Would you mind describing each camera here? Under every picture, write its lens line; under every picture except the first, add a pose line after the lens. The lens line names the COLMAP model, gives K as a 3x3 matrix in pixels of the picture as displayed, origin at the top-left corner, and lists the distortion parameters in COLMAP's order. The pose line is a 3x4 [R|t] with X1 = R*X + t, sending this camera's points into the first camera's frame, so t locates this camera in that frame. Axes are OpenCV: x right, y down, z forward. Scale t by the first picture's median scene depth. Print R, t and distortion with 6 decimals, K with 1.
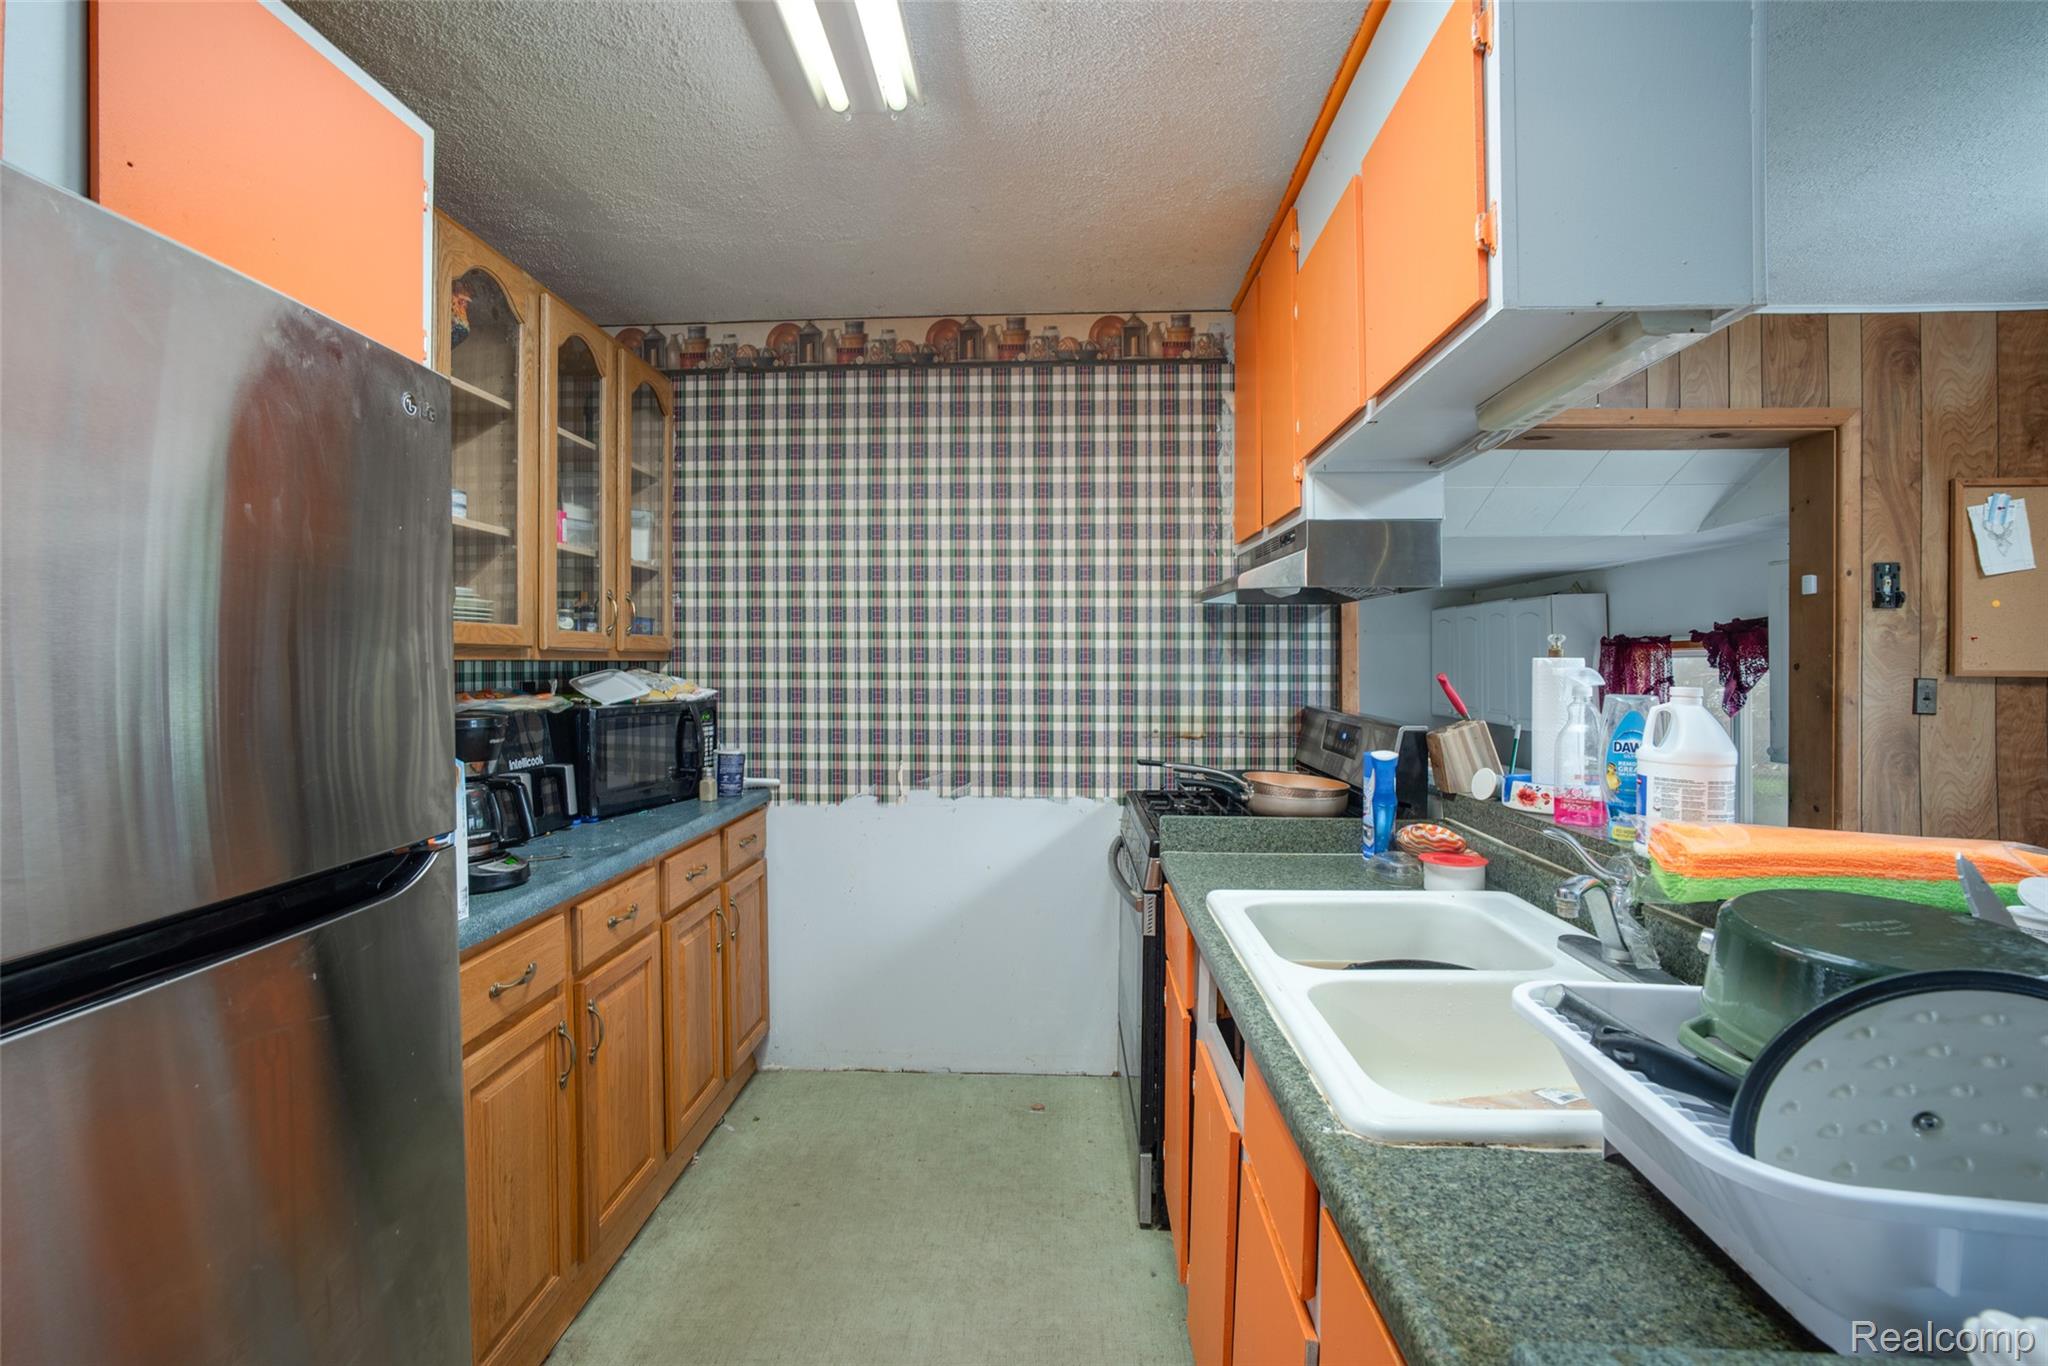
lens RADIAL K [[925.9, 0, 983.6], [0, 925.9, 677.4], [0, 0, 1]] dist [-0.021475, 0.003983]
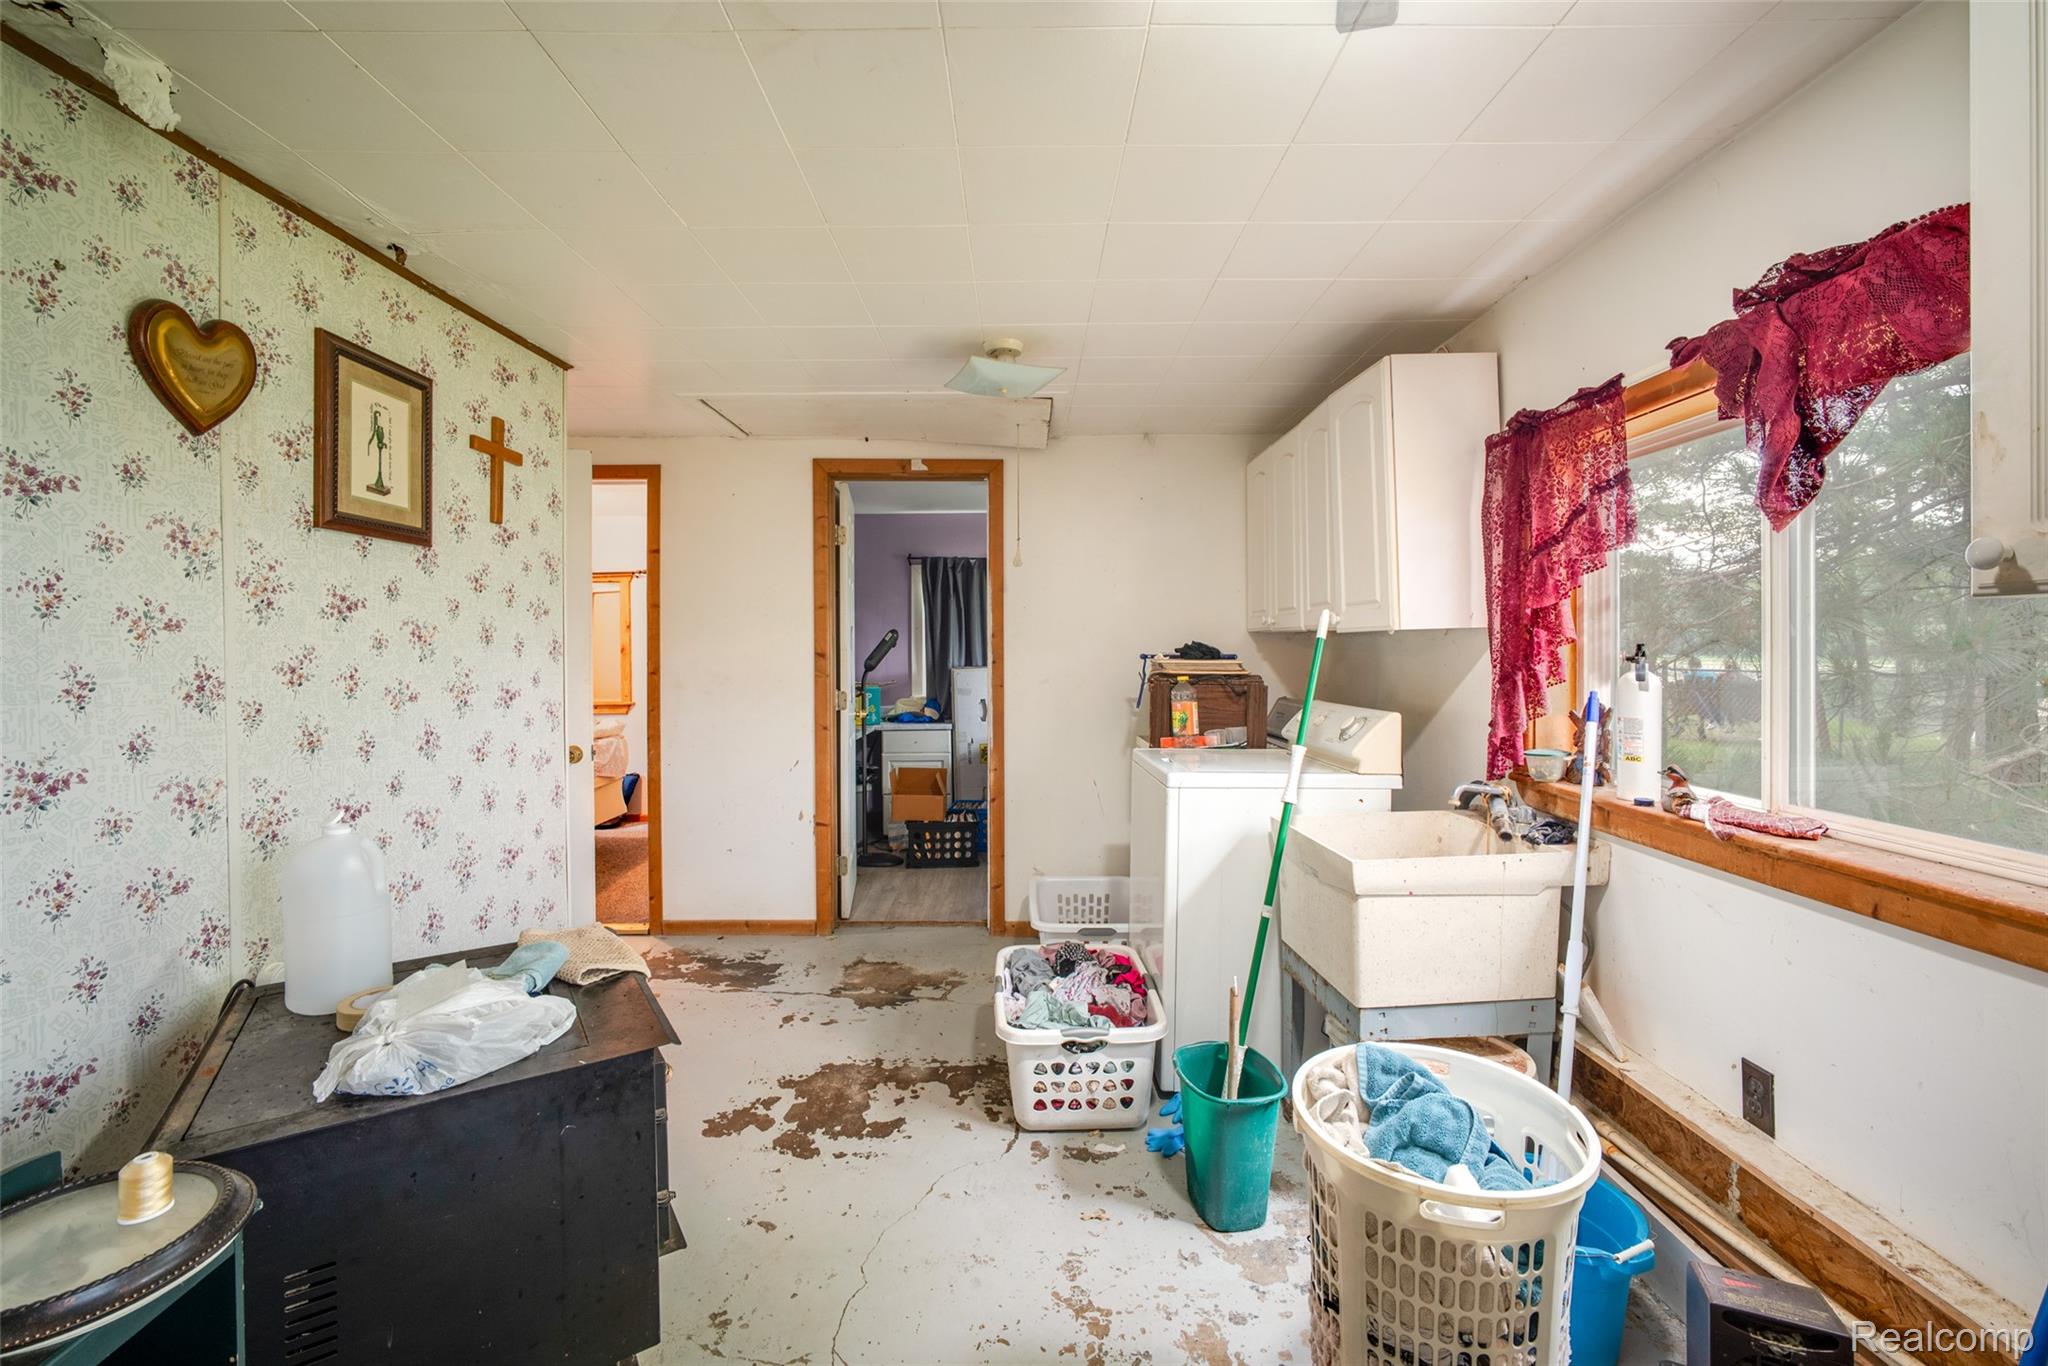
lens RADIAL K [[855.0, 0, 1054.2], [0, 855.0, 655.1], [0, 0, 1]] dist [-0.013512, 0.001715]
pose [[0.996780, -0.006037, 0.079953, 0.659887], [0.005553, 0.999965, 0.006274, 0.130910], [-0.079989, -0.005809, 0.996779, 0.913779]]
